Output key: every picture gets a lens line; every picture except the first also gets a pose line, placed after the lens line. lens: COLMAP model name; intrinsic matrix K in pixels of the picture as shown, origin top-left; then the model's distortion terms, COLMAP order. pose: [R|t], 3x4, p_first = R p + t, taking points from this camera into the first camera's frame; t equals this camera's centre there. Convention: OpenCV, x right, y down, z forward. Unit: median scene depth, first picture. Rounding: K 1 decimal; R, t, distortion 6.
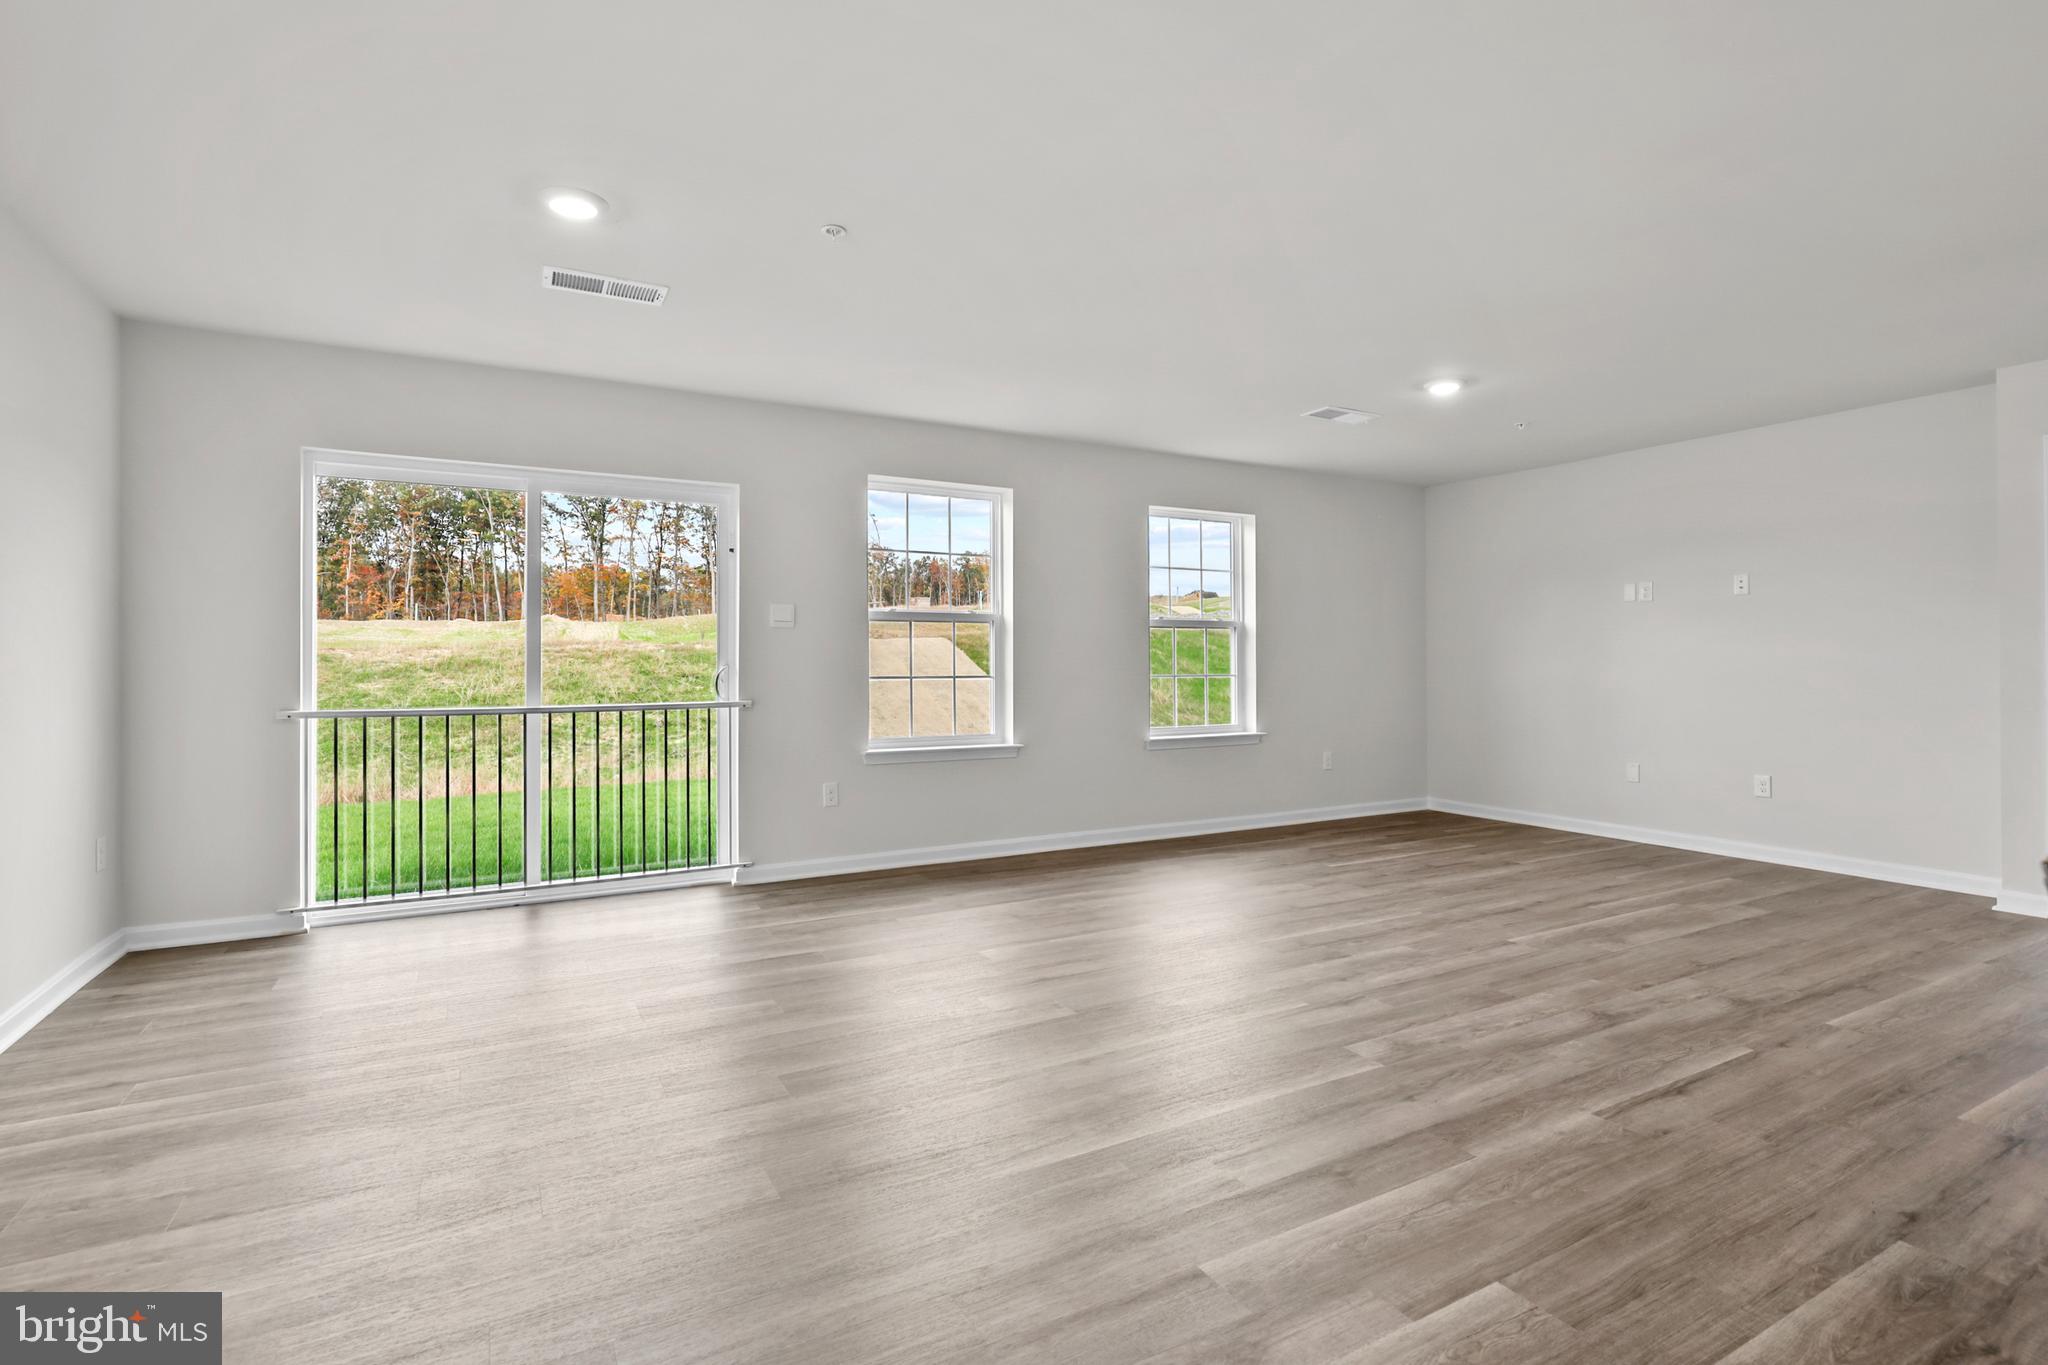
lens RADIAL K [[947.1, 0, 976.8], [0, 947.1, 659.2], [0, 0, 1]] dist [-0.023259, 0.003169]
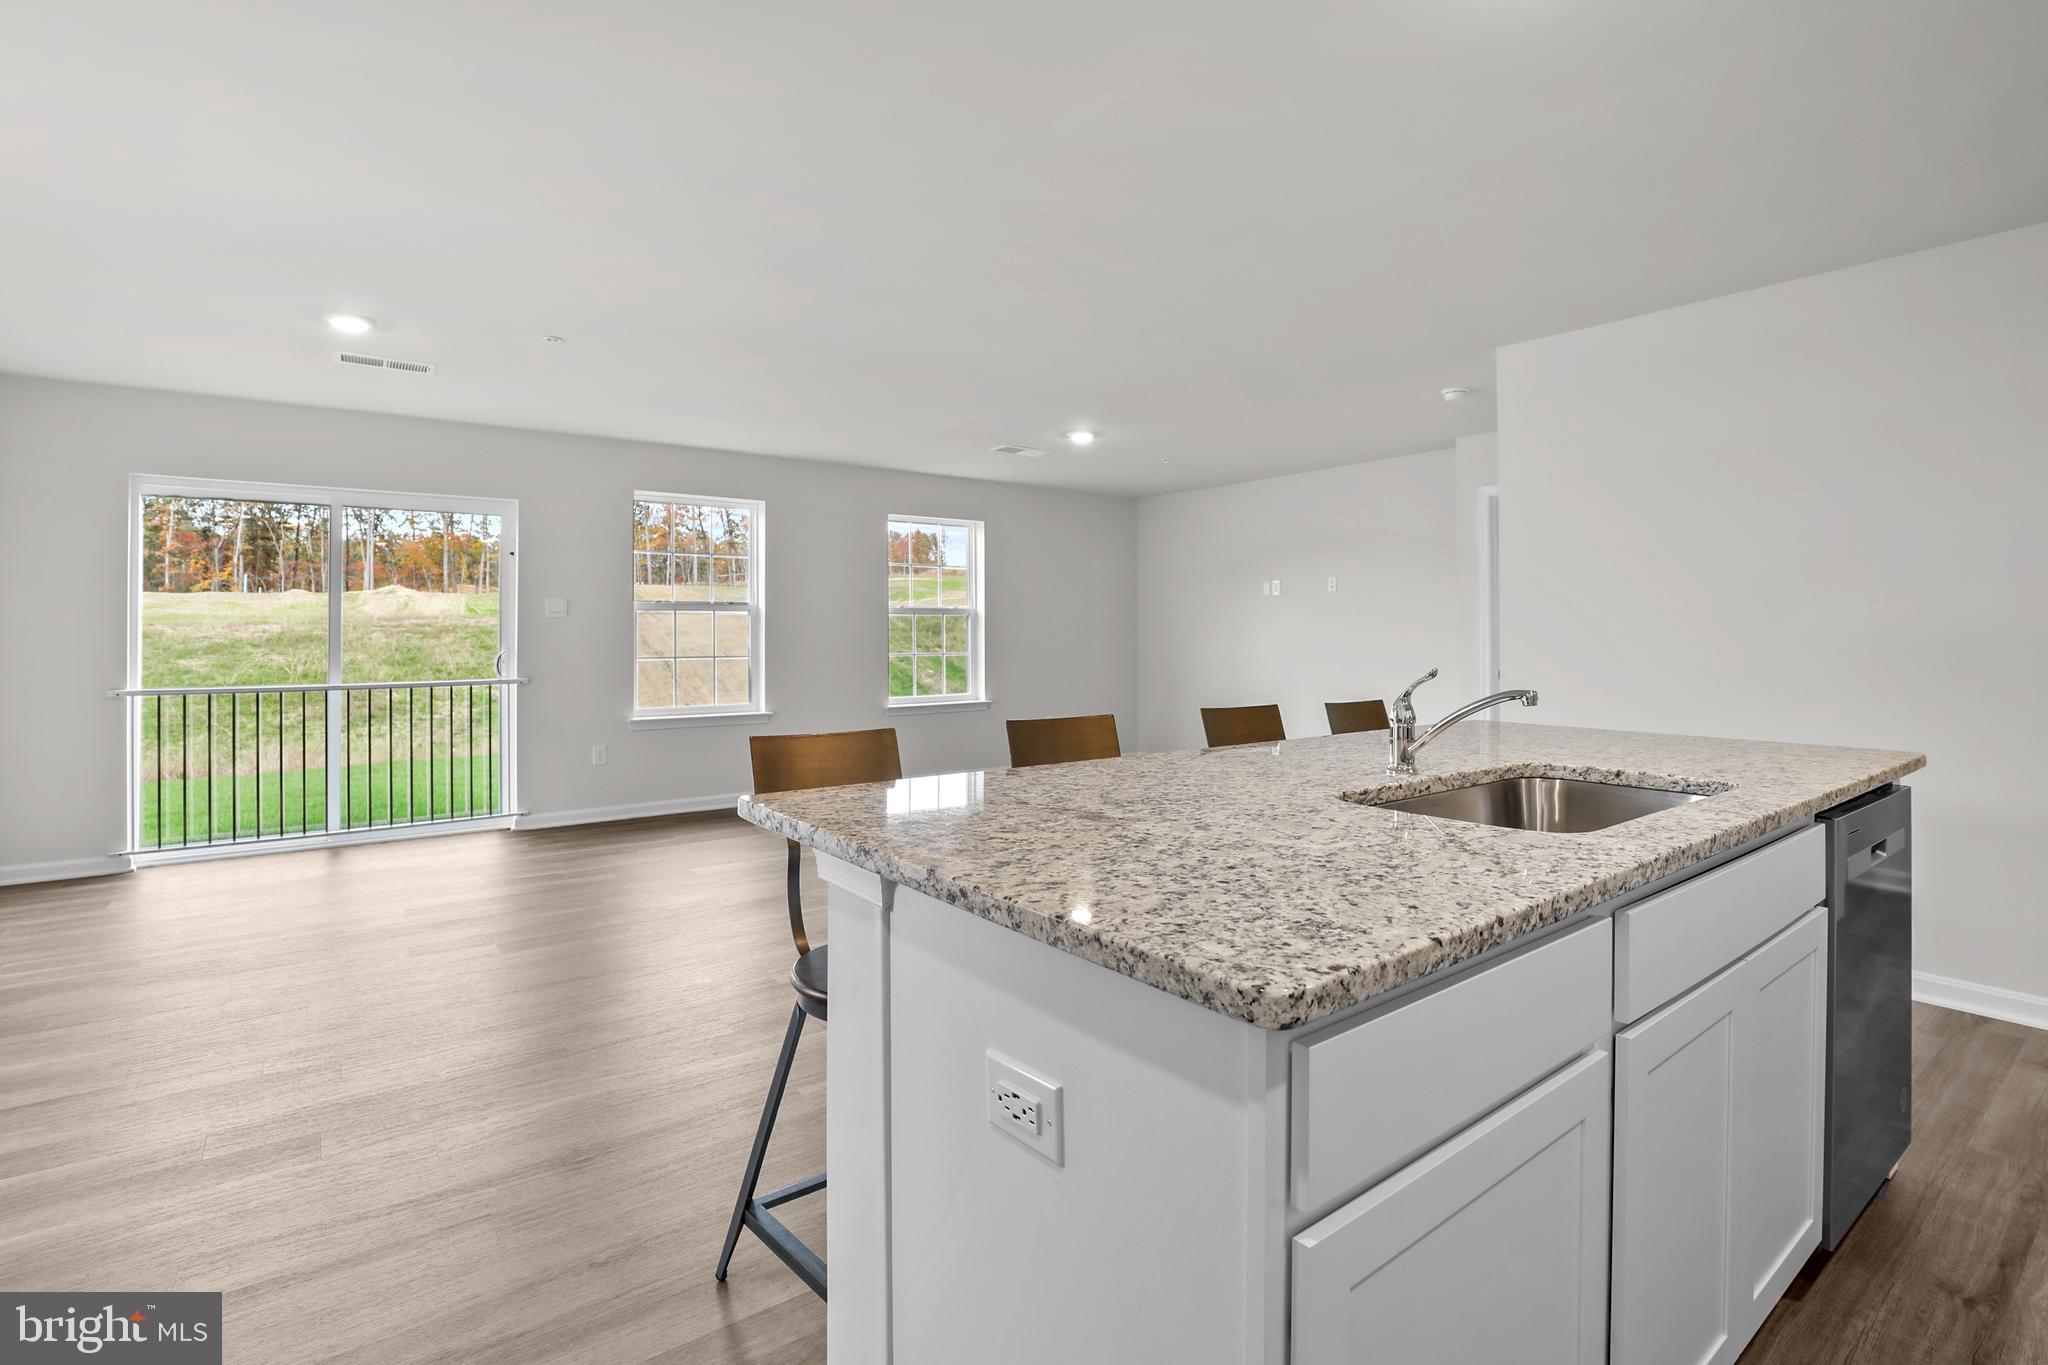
lens RADIAL K [[947.1, 0, 967.2], [0, 947.1, 628.8], [0, 0, 1]] dist [-0.023259, 0.003169]
pose [[0.993007, 0.001405, 0.118048, 0.178952], [-0.001148, 0.999997, -0.002243, -0.018662], [-0.118051, 0.002092, 0.993005, -0.272339]]
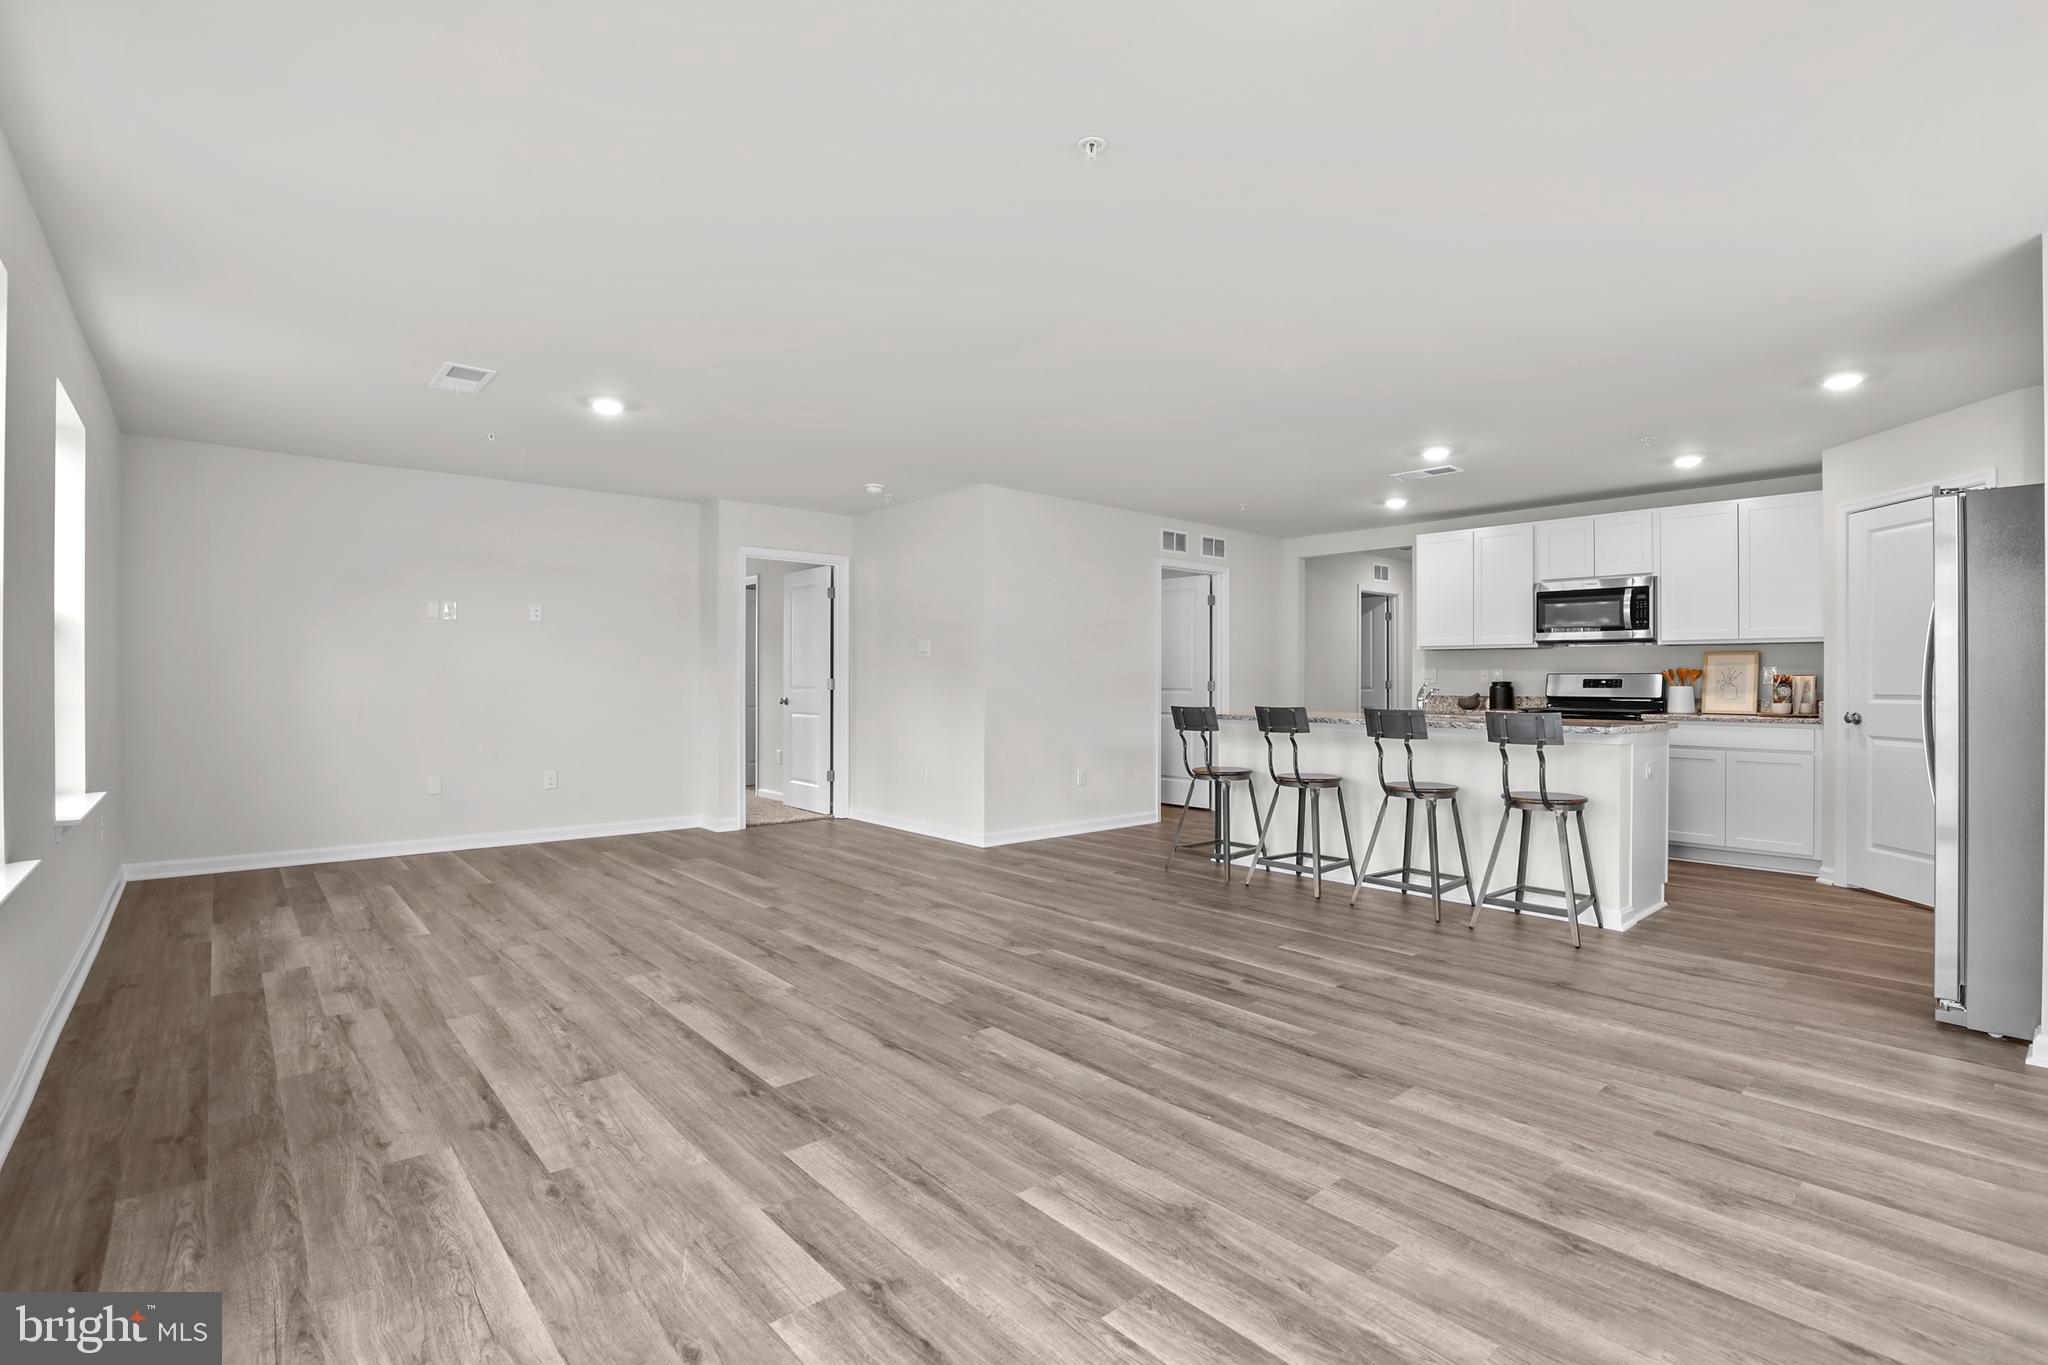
lens RADIAL K [[947.1, 0, 1046.0], [0, 947.1, 691.7], [0, 0, 1]] dist [-0.023259, 0.003169]
pose [[-0.229141, -0.011198, 0.973329, -0.590825], [-0.009248, 0.999914, 0.009327, 0.002575], [-0.973349, -0.006864, -0.229225, 0.772605]]
